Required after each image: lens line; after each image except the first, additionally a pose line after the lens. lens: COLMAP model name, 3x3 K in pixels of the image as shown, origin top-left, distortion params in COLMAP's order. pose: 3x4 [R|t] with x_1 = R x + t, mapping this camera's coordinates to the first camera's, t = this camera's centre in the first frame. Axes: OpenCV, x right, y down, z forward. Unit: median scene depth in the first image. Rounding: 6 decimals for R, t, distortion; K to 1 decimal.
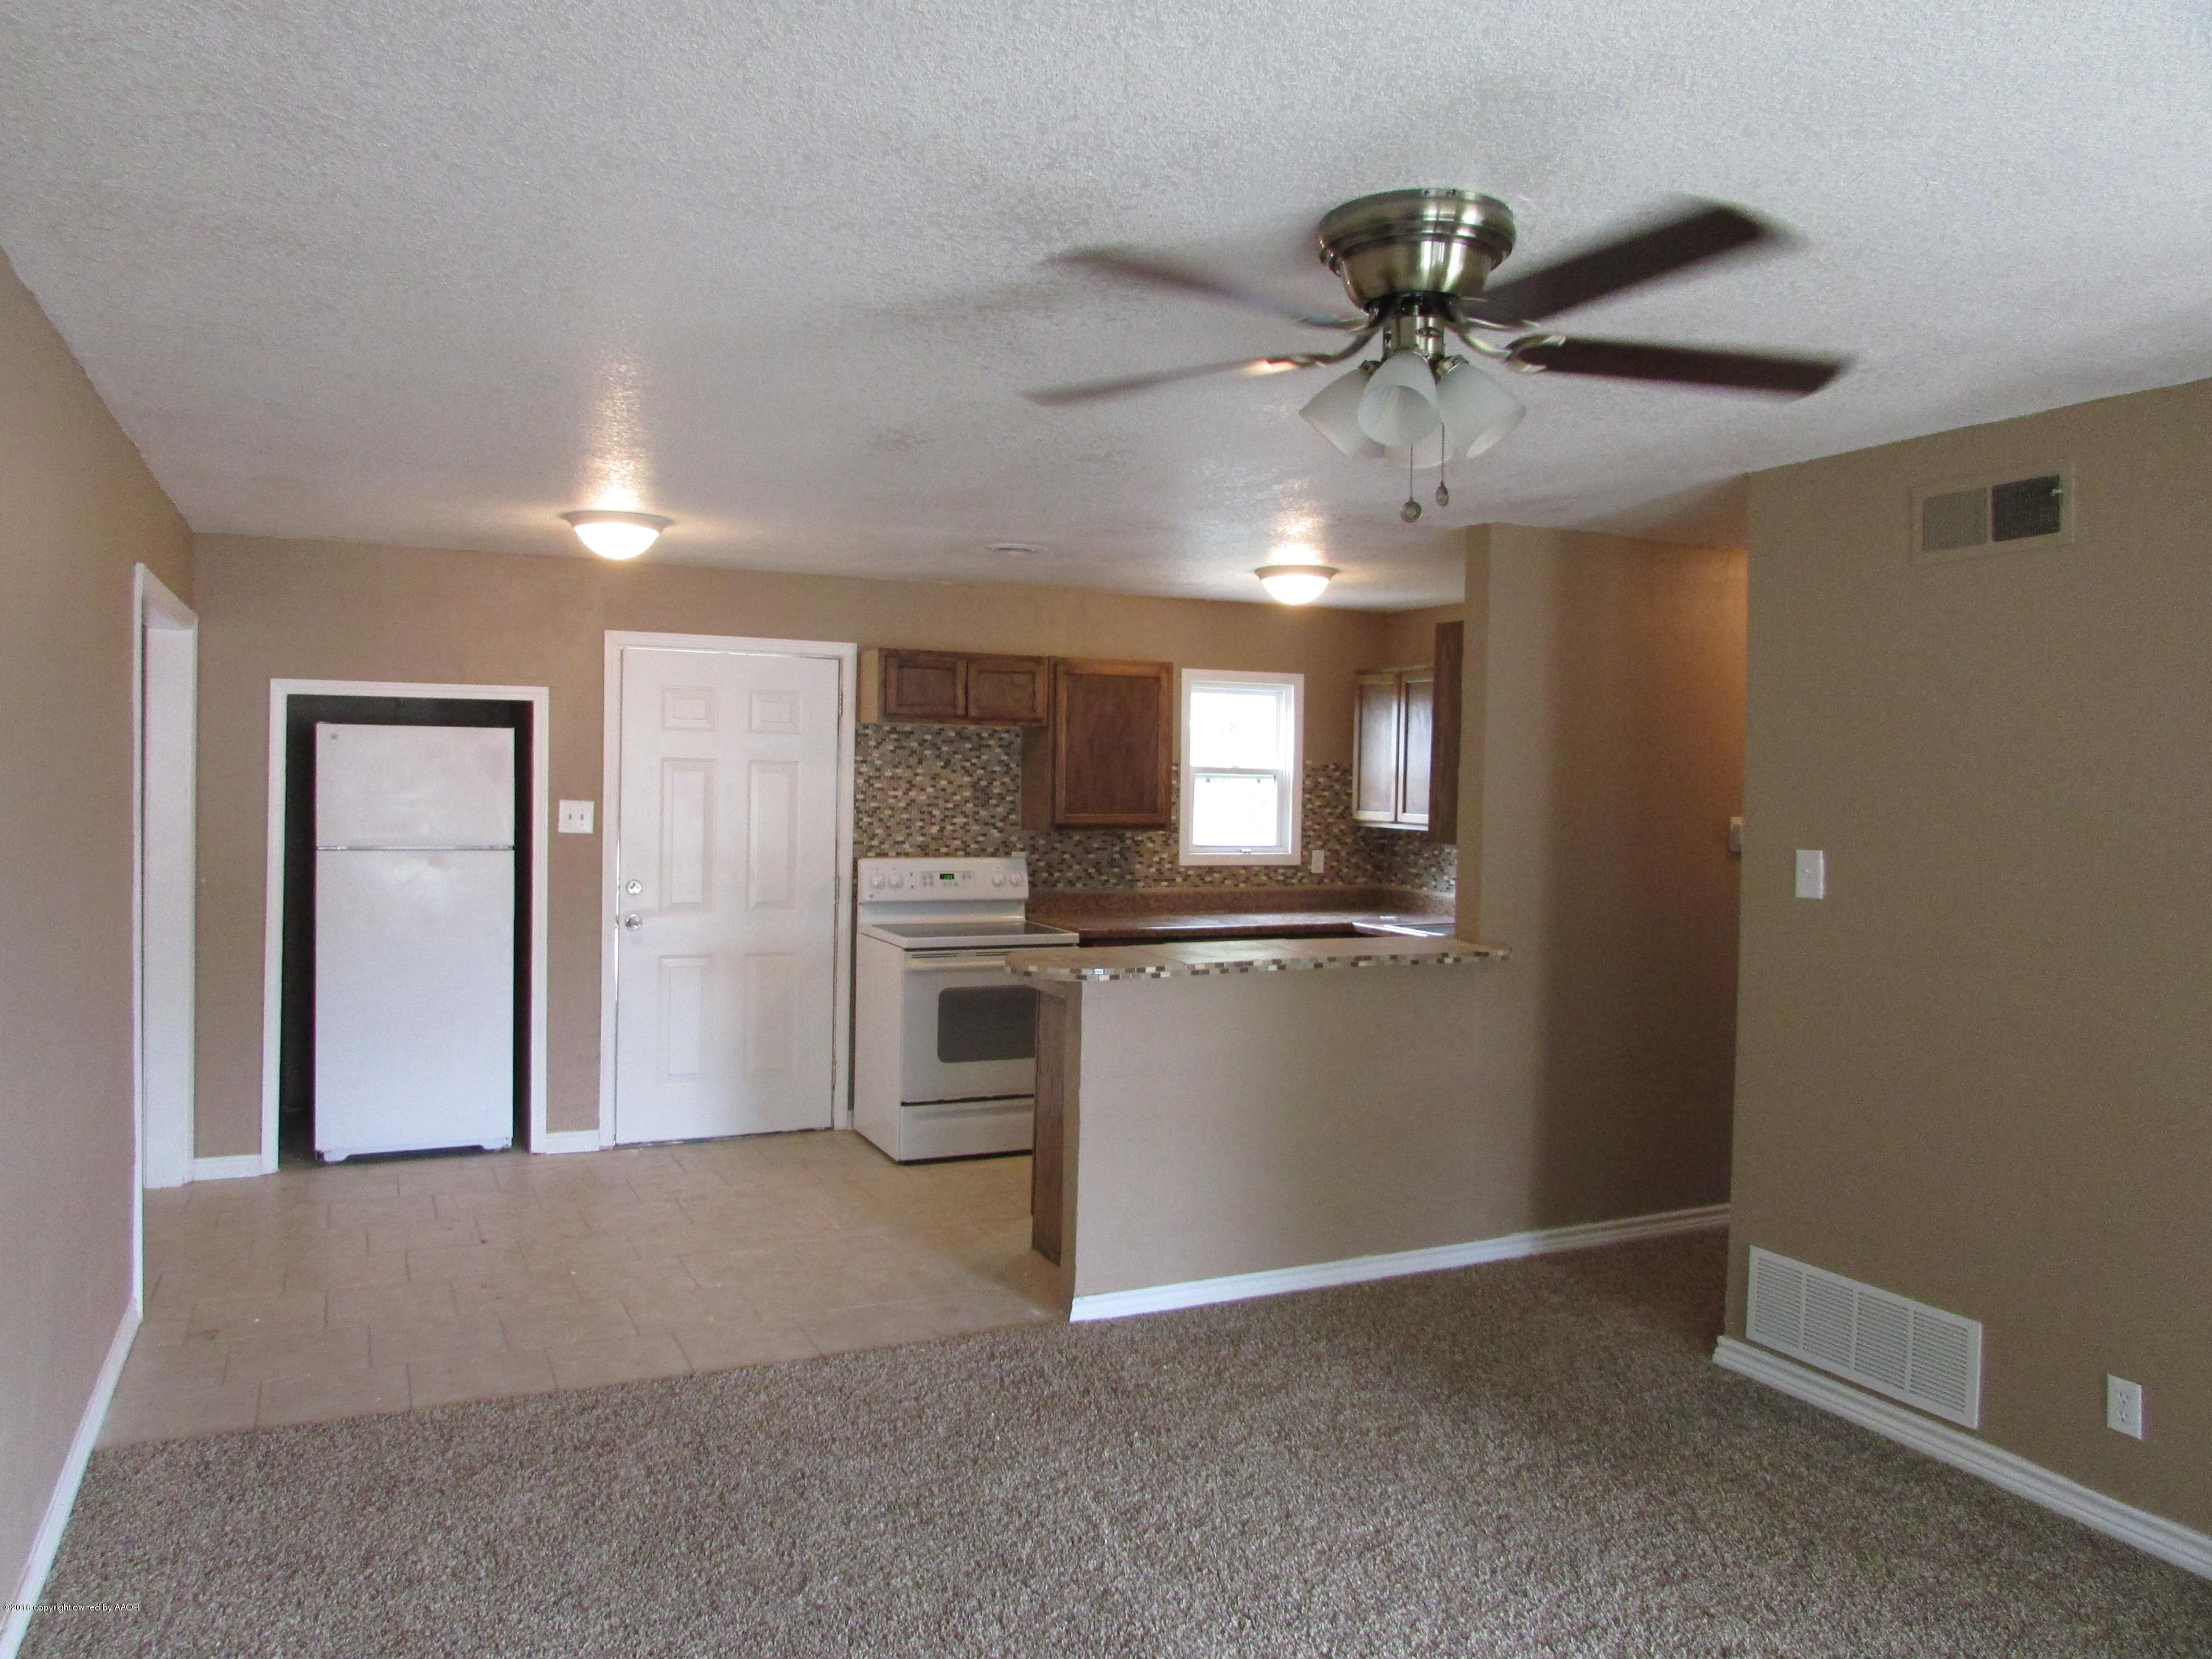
lens RADIAL K [[1563.4, 0, 1102.2], [0, 1563.4, 826.5], [0, 0, 1]] dist [-0.029621, -0.000700]
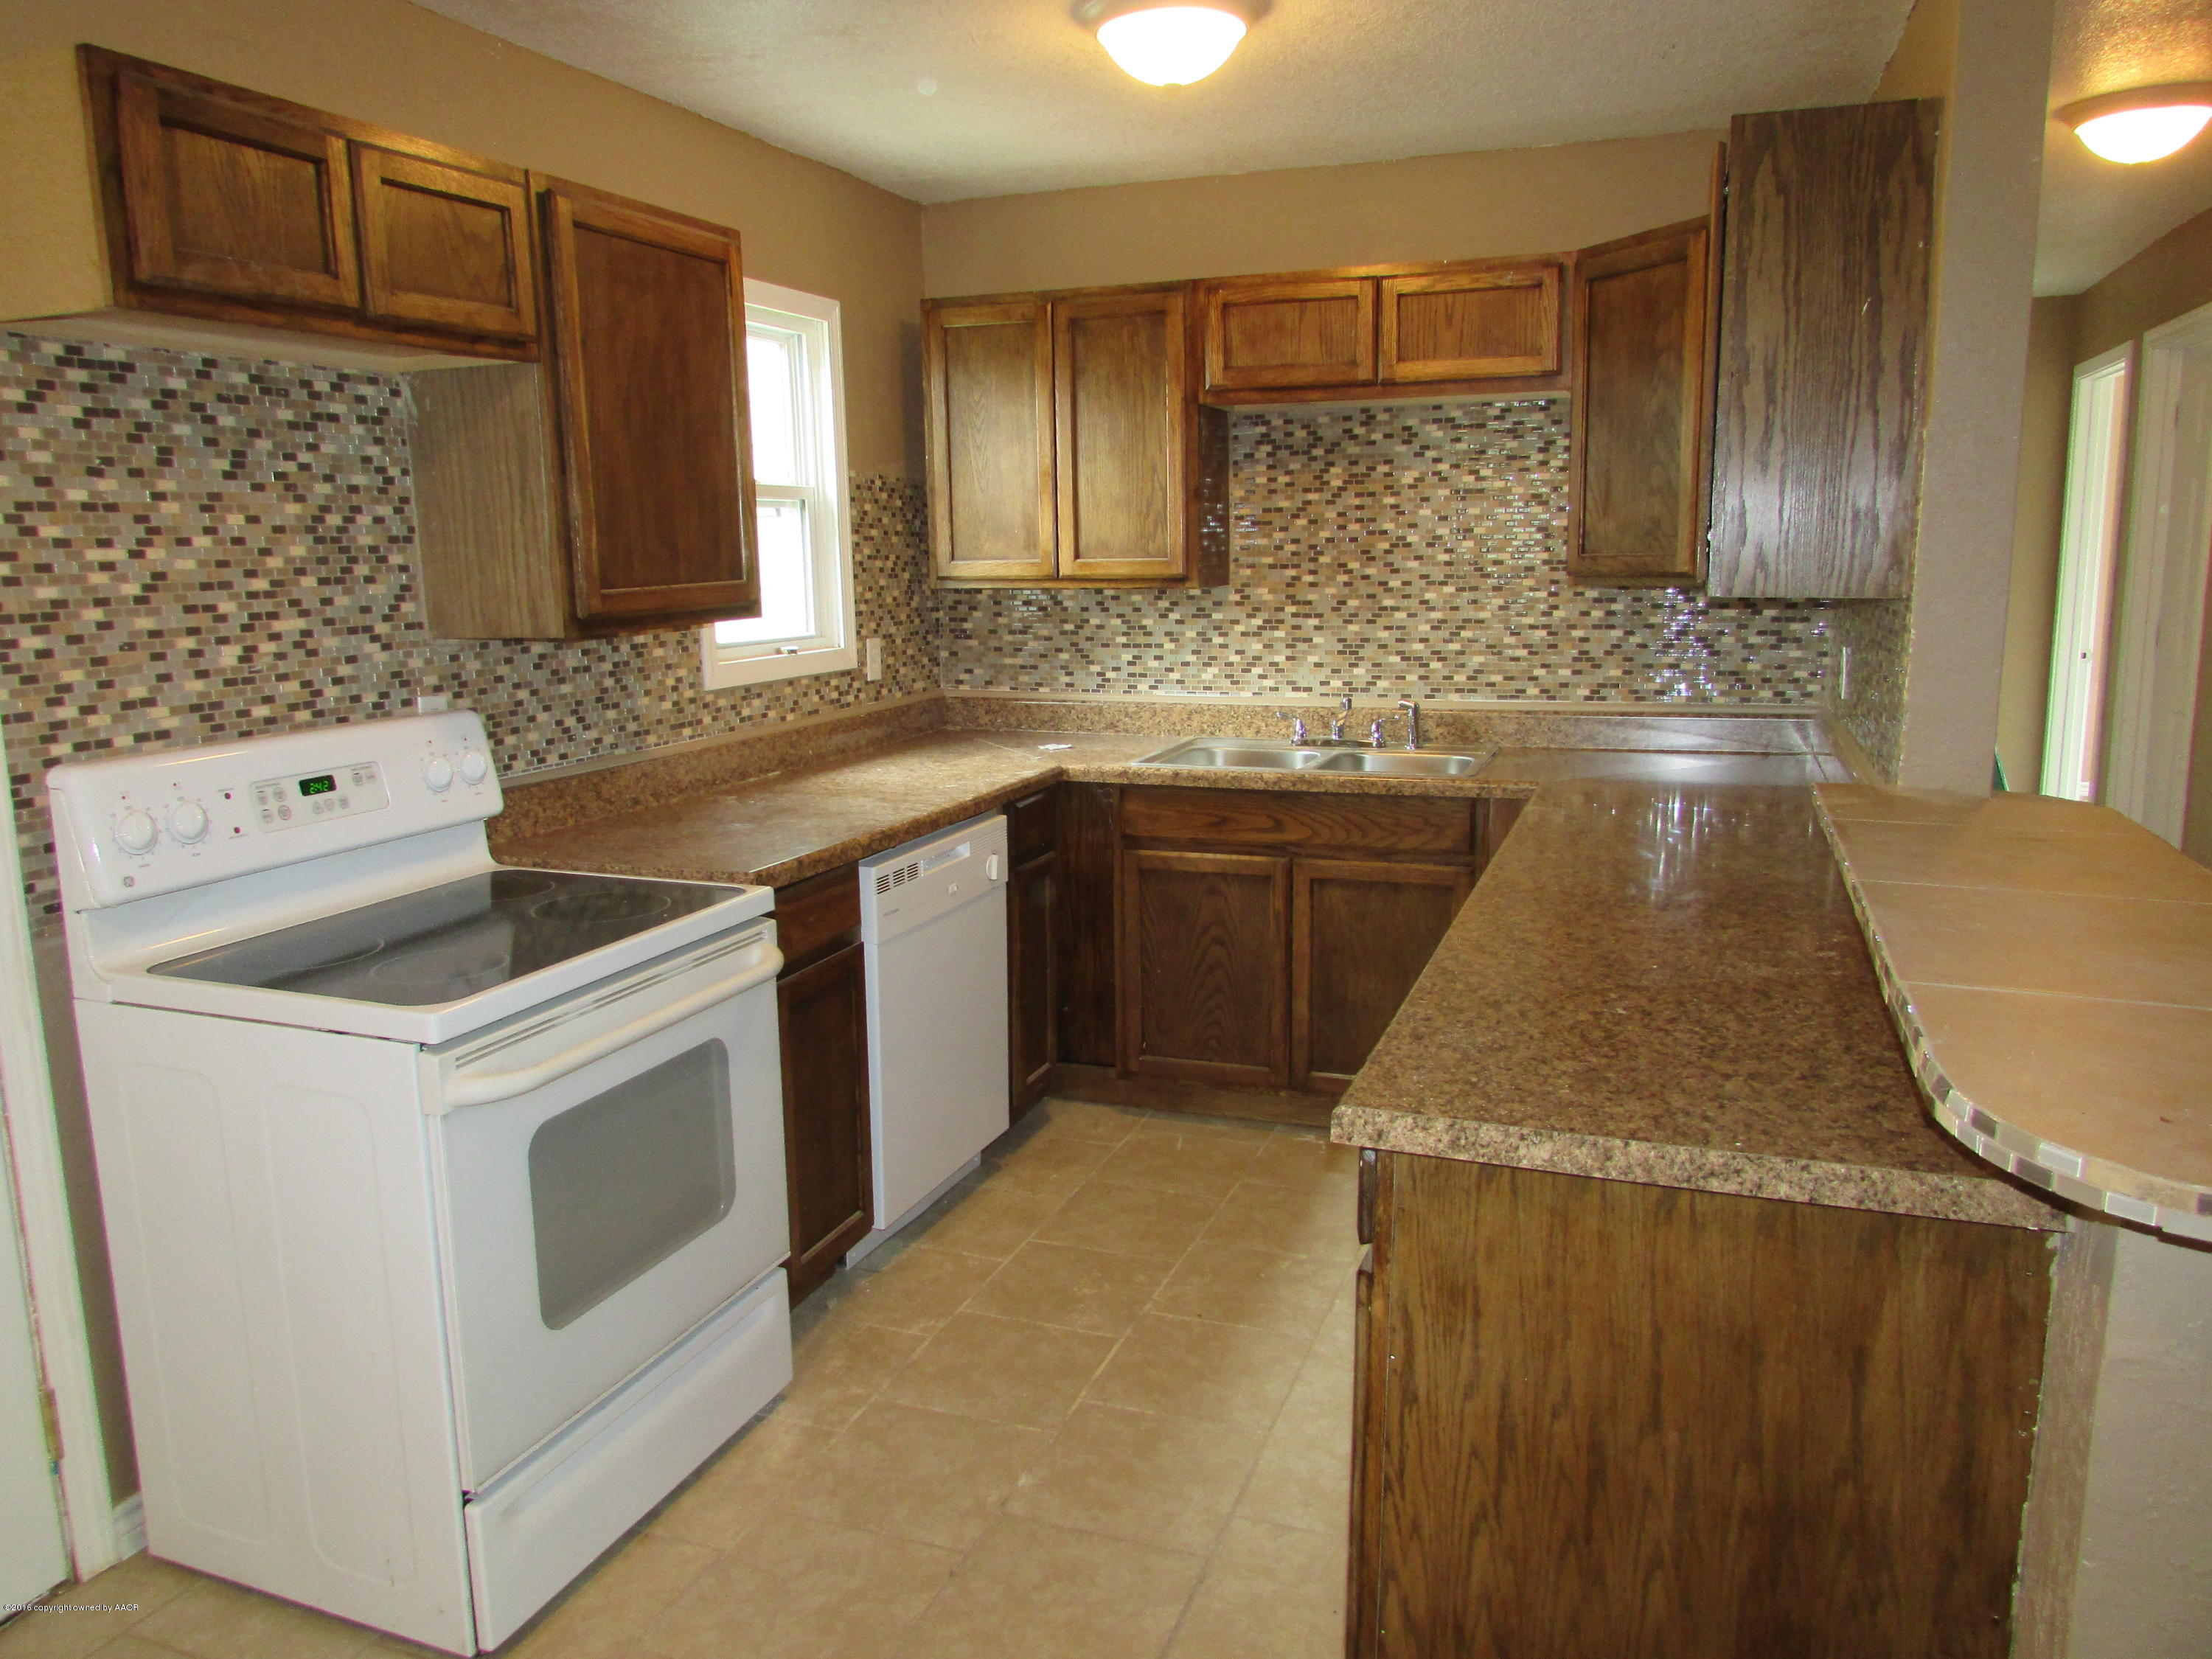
lens RADIAL K [[1563.4, 0, 1110.5], [0, 1563.4, 827.1], [0, 0, 1]] dist [-0.029621, -0.000700]
pose [[0.721464, -0.153091, 0.675316, -0.203946], [0.049702, 0.984188, 0.170012, -0.009514], [-0.690665, -0.089093, 0.717665, 0.608713]]
